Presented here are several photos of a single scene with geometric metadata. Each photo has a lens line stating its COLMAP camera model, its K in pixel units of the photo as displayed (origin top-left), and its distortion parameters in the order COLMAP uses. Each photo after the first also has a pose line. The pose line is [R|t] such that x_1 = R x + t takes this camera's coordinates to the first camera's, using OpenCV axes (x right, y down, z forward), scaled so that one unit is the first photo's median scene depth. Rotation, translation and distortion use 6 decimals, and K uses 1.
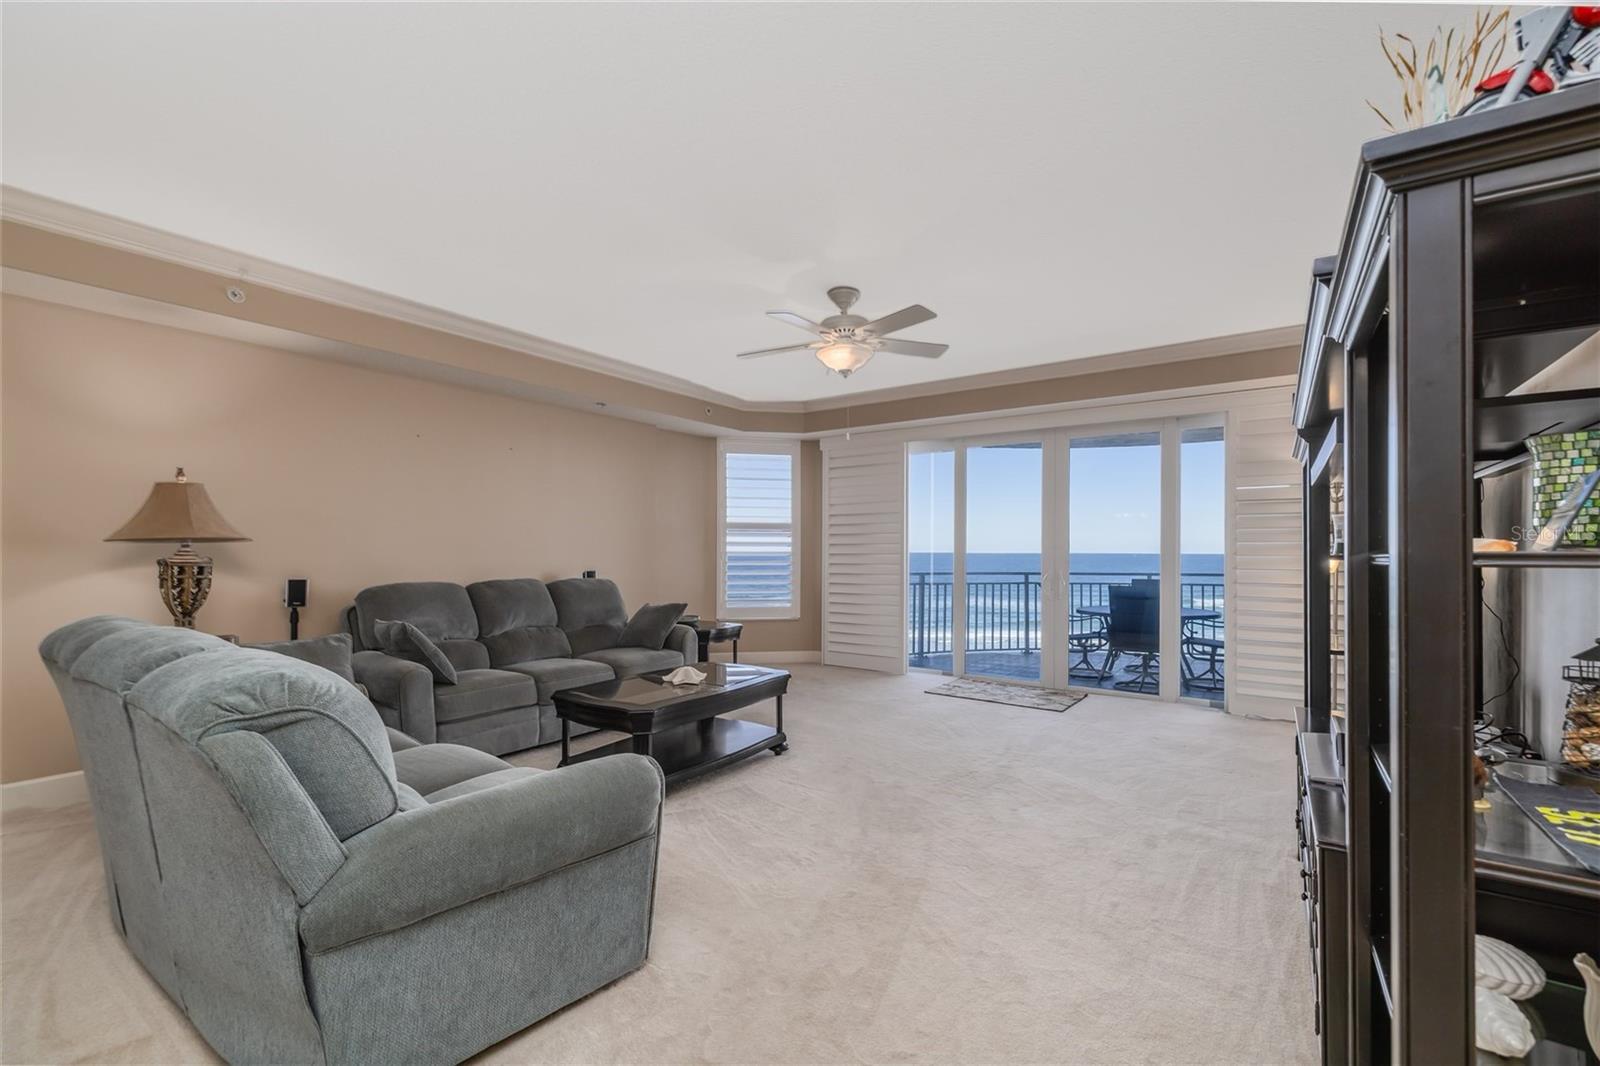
lens RADIAL K [[681.7, 0, 810.1], [0, 681.7, 543.9], [0, 0, 1]] dist [0.000522, -0.000182]
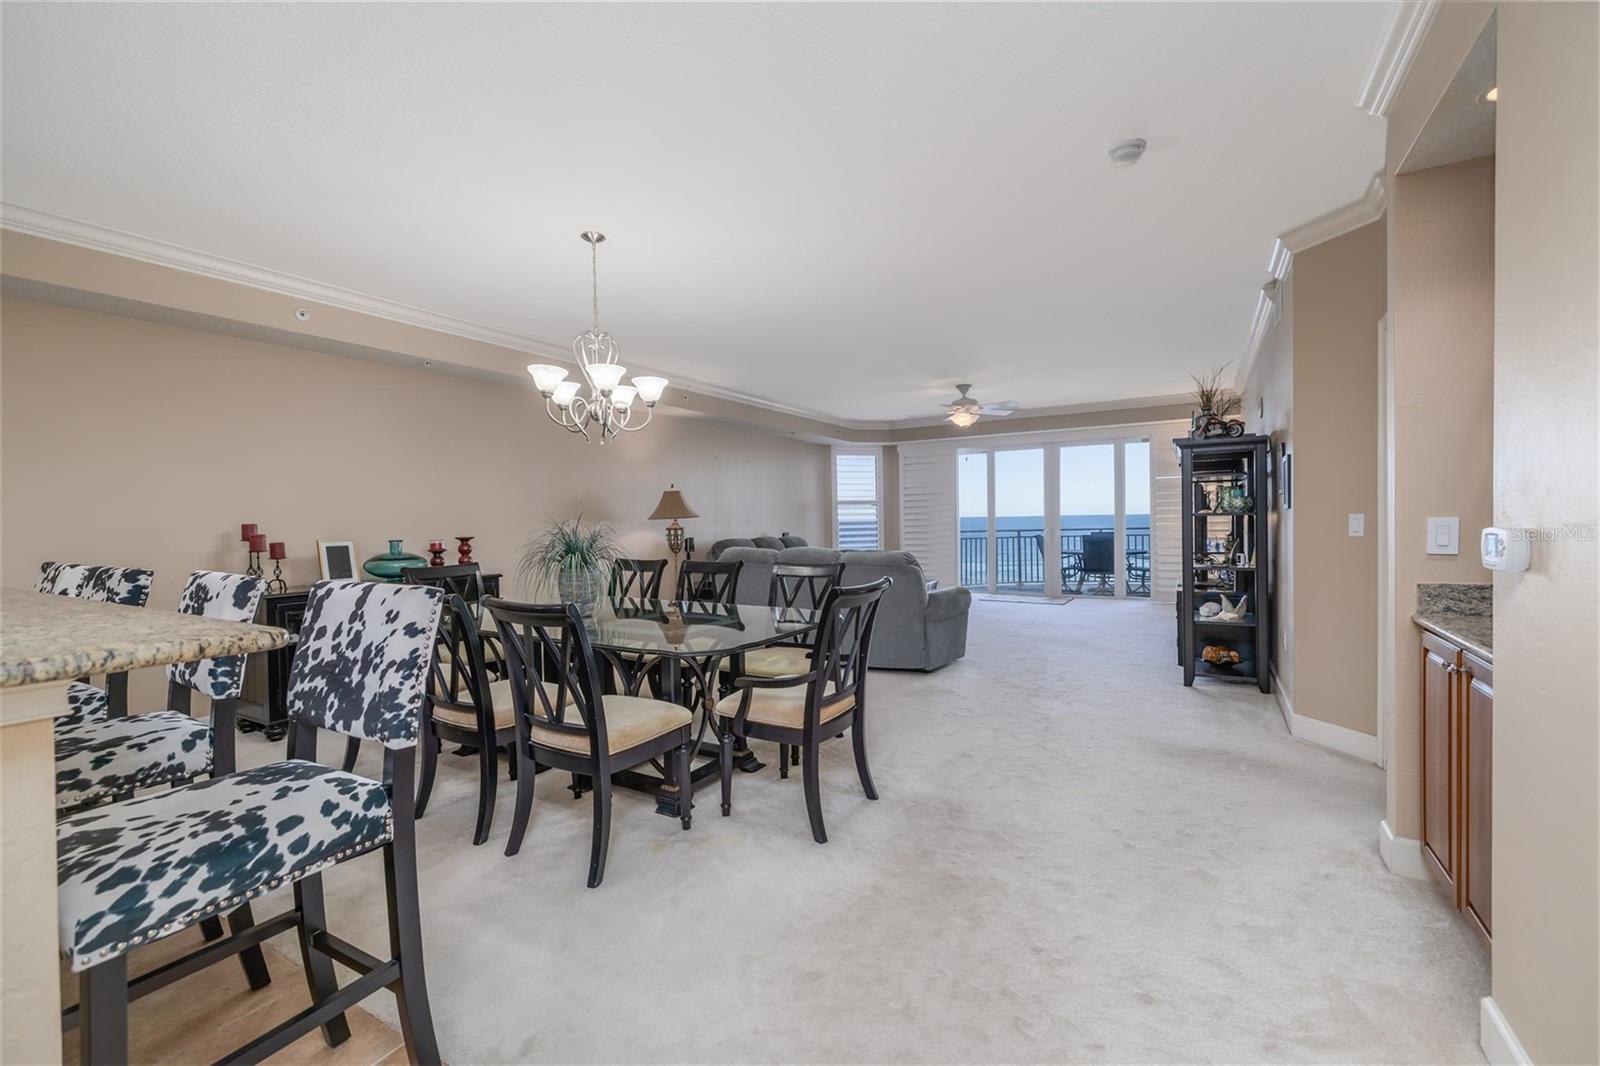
lens RADIAL K [[681.7, 0, 812.8], [0, 681.7, 529.9], [0, 0, 1]] dist [0.000522, -0.000182]
pose [[0.997410, -0.021474, 0.068647, -0.296191], [0.019609, 0.999423, 0.027725, -0.009075], [-0.069203, -0.026307, 0.997256, -0.548696]]
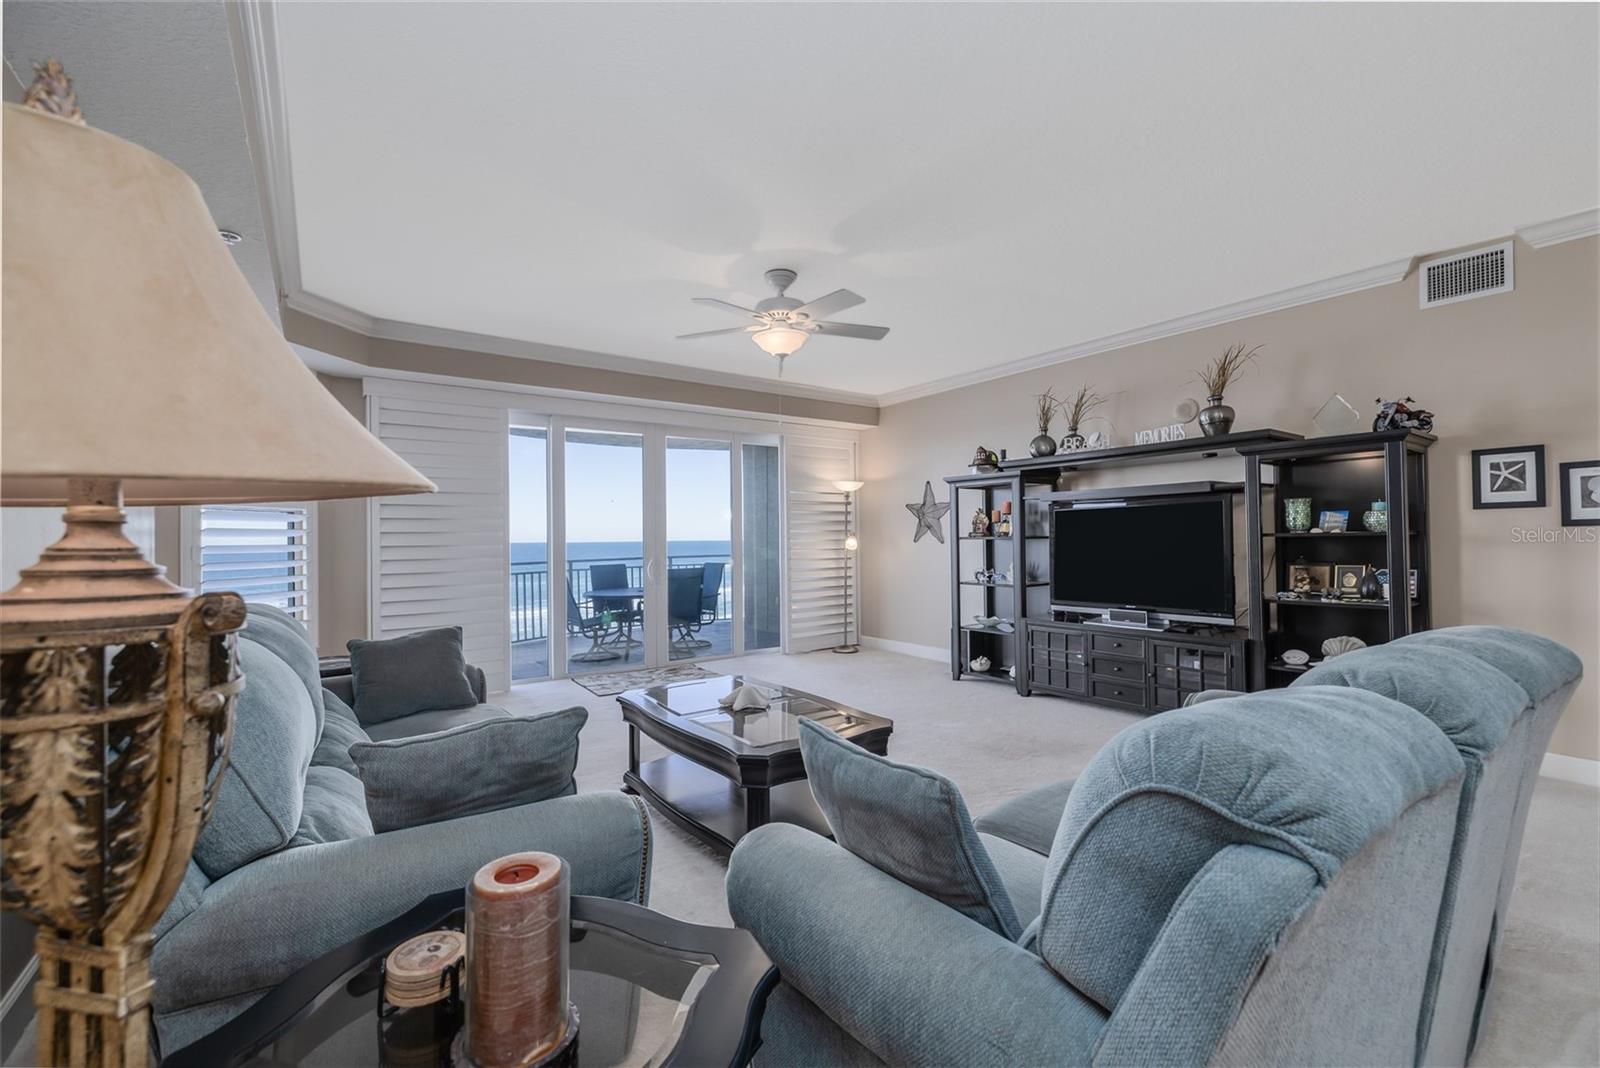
lens RADIAL K [[681.7, 0, 799.7], [0, 681.7, 528.4], [0, 0, 1]] dist [0.000522, -0.000182]
pose [[0.357733, 0.008551, 0.933785, -0.482907], [0.000282, 0.999957, -0.009265, 0.003621], [-0.933824, 0.003577, 0.357715, 0.358527]]
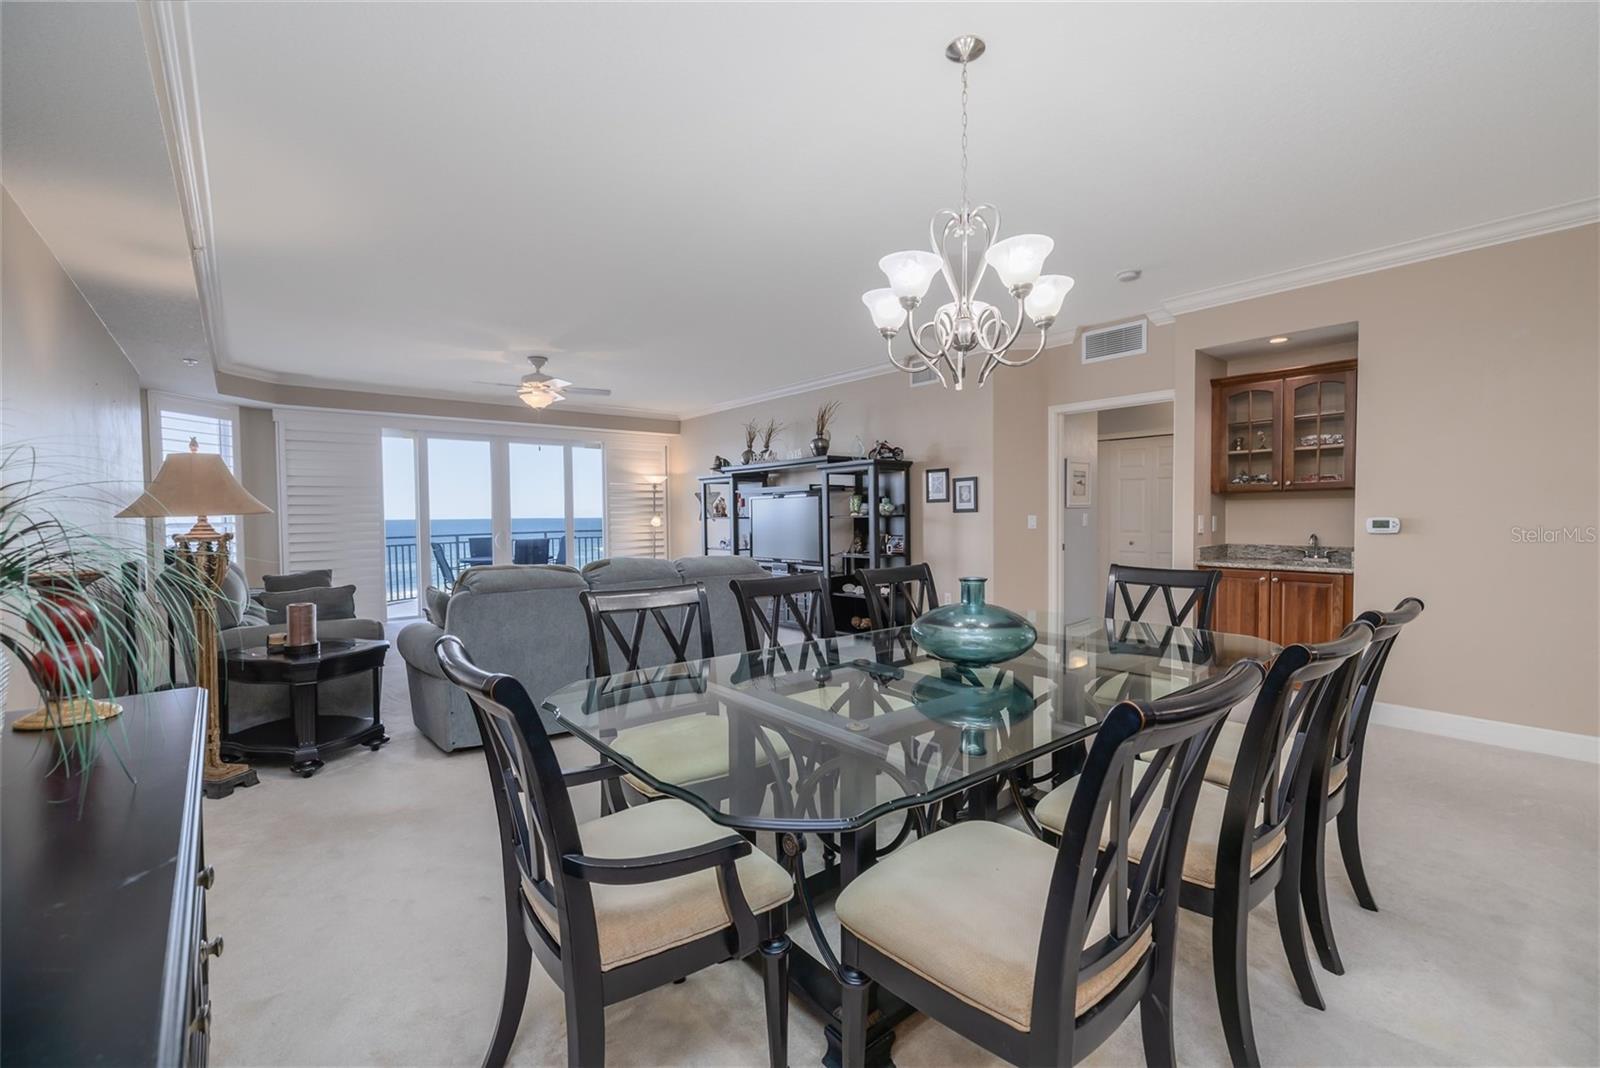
lens RADIAL K [[681.7, 0, 801.2], [0, 681.7, 528.2], [0, 0, 1]] dist [0.000522, -0.000182]
pose [[0.289889, -0.023000, 0.956784, -0.754172], [-0.000740, 0.999705, 0.024257, -0.003389], [-0.957060, -0.007740, 0.289787, -0.042545]]
